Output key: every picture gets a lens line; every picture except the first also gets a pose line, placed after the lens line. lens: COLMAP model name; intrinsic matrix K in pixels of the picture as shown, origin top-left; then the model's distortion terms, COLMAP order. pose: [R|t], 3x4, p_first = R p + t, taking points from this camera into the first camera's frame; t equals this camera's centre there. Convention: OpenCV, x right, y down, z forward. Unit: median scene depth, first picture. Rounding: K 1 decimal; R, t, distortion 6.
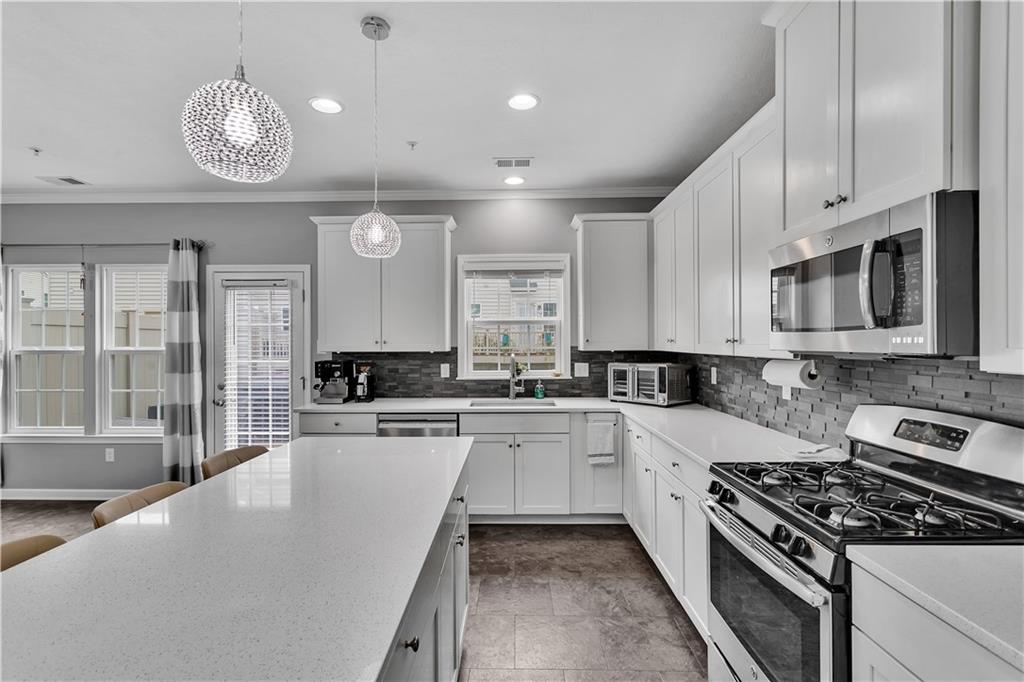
lens RADIAL K [[477.7, 0, 503.3], [0, 477.7, 341.7], [0, 0, 1]] dist [-0.000645, -0.000482]
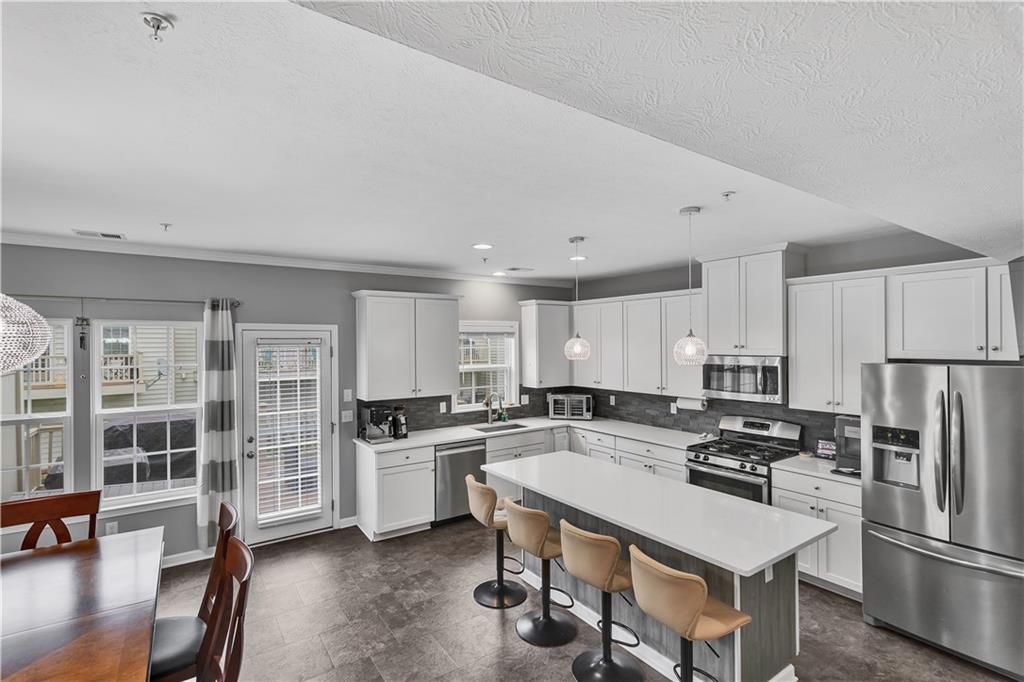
lens RADIAL K [[477.7, 0, 503.3], [0, 477.7, 341.7], [0, 0, 1]] dist [-0.000645, -0.000482]
pose [[0.810967, 0.000520, 0.585092, -0.820032], [0.002723, 0.999985, -0.004663, -0.123604], [-0.585086, 0.005375, 0.810954, -0.185017]]
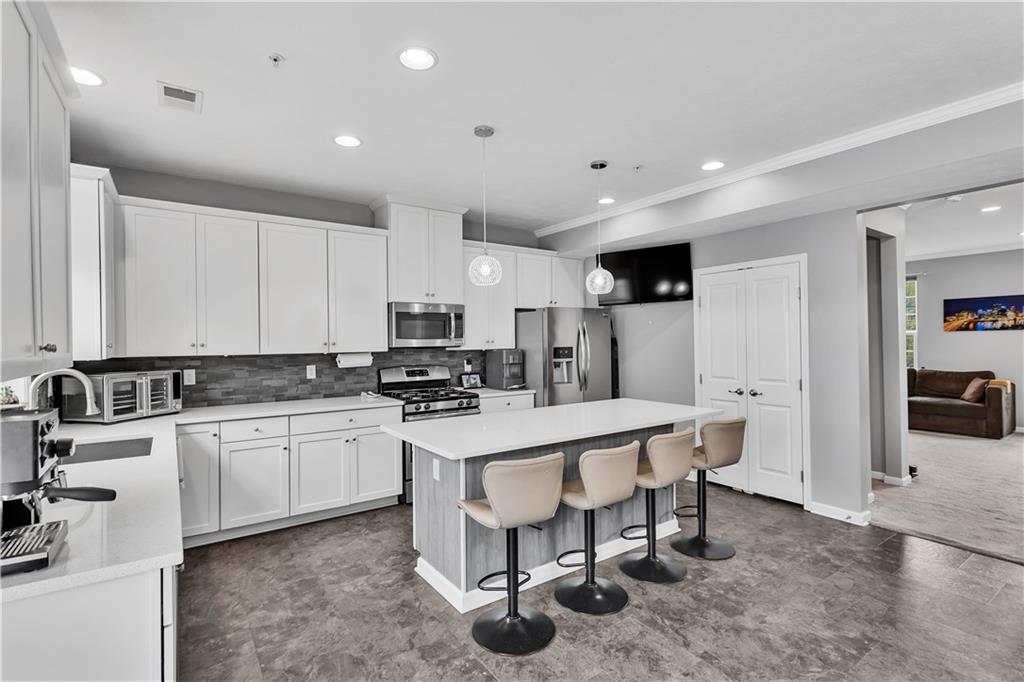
lens RADIAL K [[477.7, 0, 503.3], [0, 477.7, 341.7], [0, 0, 1]] dist [-0.000645, -0.000482]
pose [[-0.587743, 0.012093, 0.808958, -0.762554], [0.015041, 0.999879, -0.004020, 0.004336], [-0.808908, 0.009805, -0.587853, 0.929939]]
